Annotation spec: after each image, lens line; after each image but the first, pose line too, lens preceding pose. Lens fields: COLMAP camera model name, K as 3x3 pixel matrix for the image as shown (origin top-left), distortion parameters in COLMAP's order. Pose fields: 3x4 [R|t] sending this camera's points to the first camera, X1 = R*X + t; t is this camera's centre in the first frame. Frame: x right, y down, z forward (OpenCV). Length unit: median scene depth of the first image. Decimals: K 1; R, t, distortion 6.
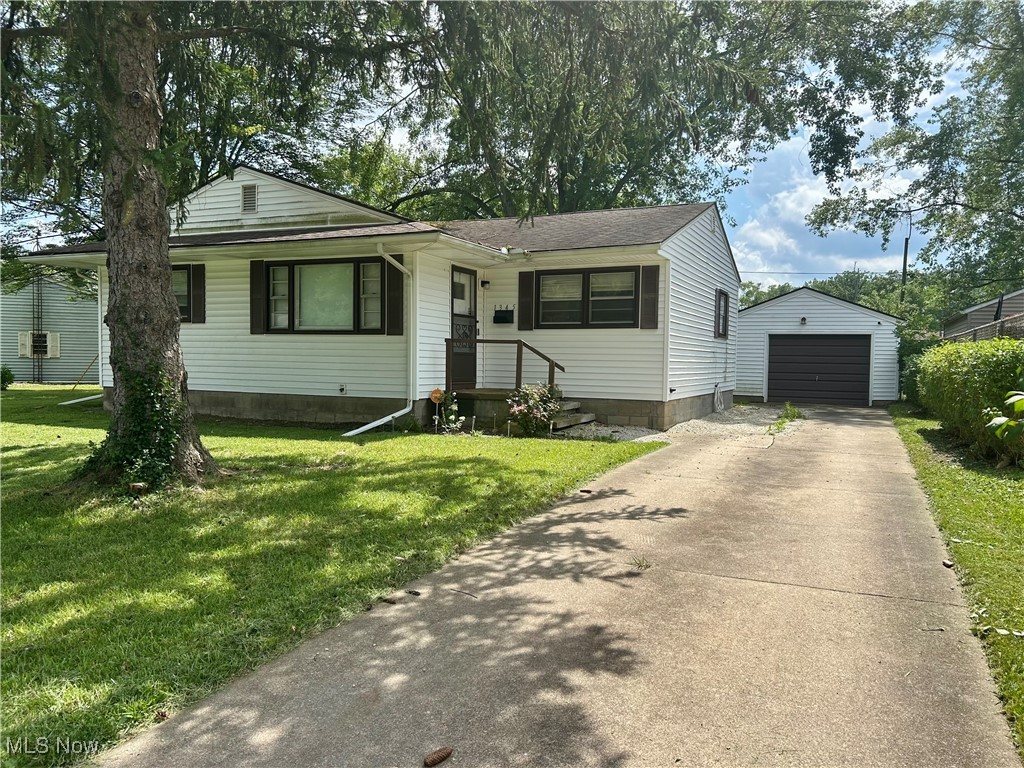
lens RADIAL K [[776.3, 0, 512.0], [0, 776.3, 384.0], [0, 0, 1]] dist [0.010656, -0.004134]
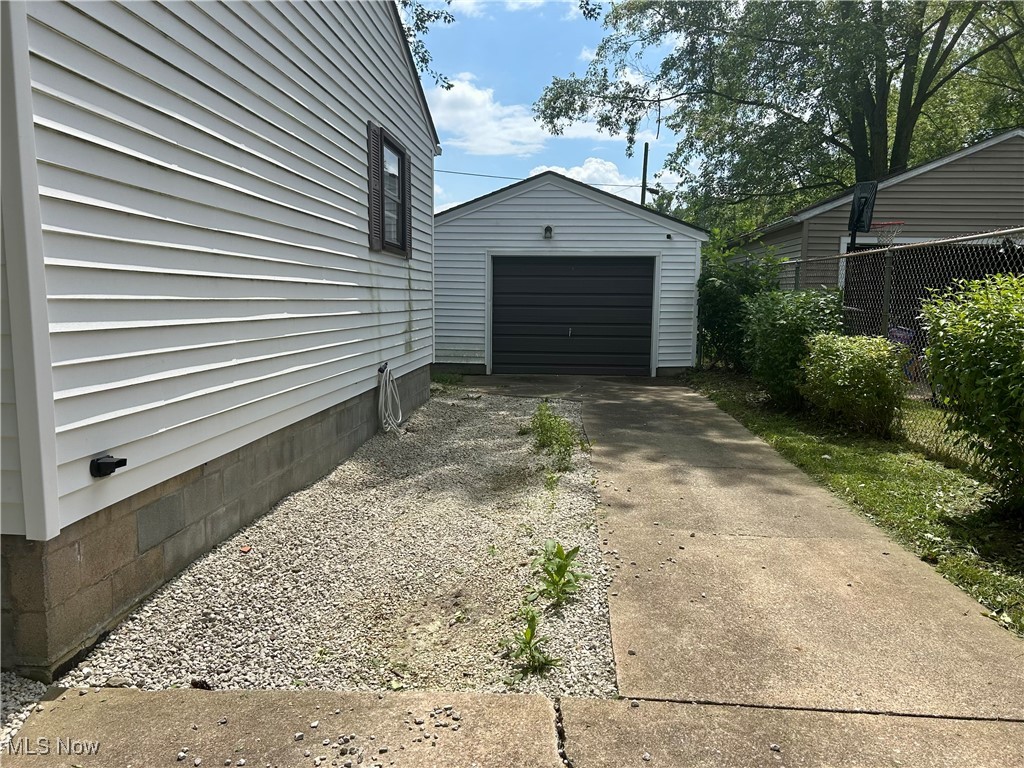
lens RADIAL K [[776.3, 0, 512.0], [0, 776.3, 384.0], [0, 0, 1]] dist [0.010656, -0.004134]
pose [[0.937318, -0.047022, 0.345287, 0.148275], [0.018732, 0.996220, 0.084819, -0.019093], [-0.347970, -0.073034, 0.934656, 0.472412]]
